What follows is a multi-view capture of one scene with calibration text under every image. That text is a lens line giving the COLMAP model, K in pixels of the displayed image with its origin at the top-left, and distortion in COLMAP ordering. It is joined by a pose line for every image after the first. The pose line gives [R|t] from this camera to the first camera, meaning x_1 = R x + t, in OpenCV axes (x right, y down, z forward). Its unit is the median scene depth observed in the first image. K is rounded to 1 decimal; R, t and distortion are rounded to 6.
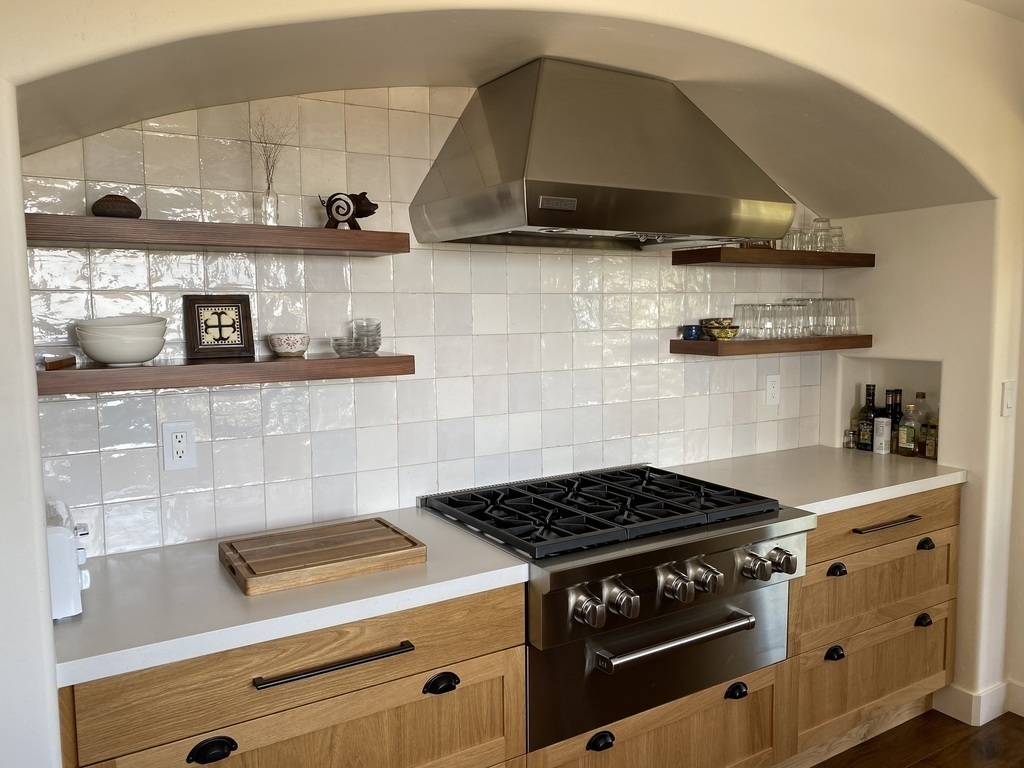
lens RADIAL K [[789.9, 0, 512.0], [0, 789.9, 363.3], [0, 0, 1]] dist [0.000803, -0.008344]
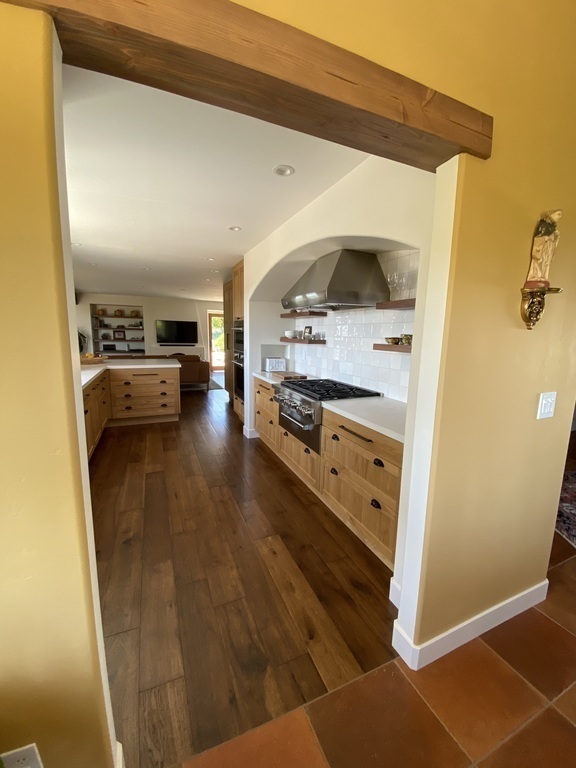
lens RADIAL K [[308.9, 0, 287.6], [0, 308.9, 384.0], [0, 0, 1]] dist [0.000142, -0.000002]
pose [[-0.143236, 0.160537, -0.976581, 1.077112], [-0.100089, 0.979347, 0.175672, -0.037710], [0.984614, 0.122908, -0.124209, 0.780398]]
